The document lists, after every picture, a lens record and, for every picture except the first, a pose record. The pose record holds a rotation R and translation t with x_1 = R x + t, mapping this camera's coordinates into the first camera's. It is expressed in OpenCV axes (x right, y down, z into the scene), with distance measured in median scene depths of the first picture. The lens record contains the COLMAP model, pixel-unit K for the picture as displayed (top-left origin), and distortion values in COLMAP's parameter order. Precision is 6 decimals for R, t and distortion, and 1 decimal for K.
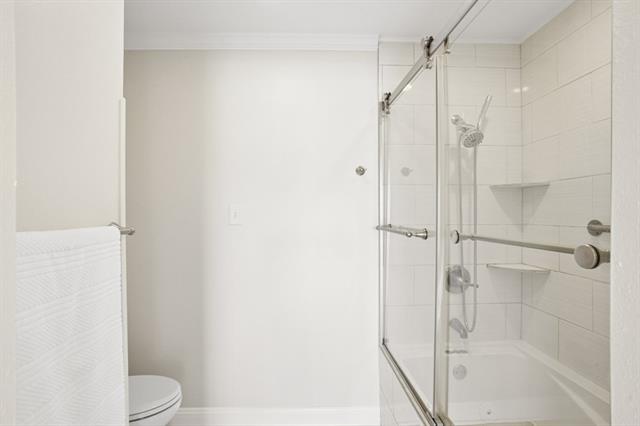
lens RADIAL K [[322.4, 0, 318.5], [0, 322.4, 213.3], [0, 0, 1]] dist [-0.054513, 0.025299]
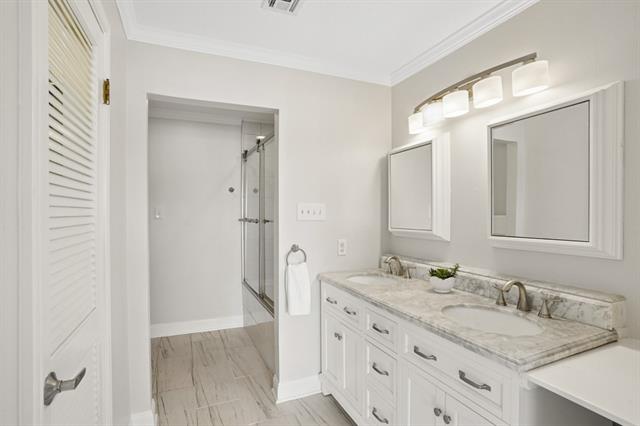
lens RADIAL K [[322.4, 0, 321.8], [0, 322.4, 213.0], [0, 0, 1]] dist [-0.054513, 0.025299]
pose [[0.937357, -0.001200, 0.348368, -0.029423], [0.002175, 0.999995, -0.002408, 0.008974], [-0.348363, 0.003015, 0.937355, -0.969337]]
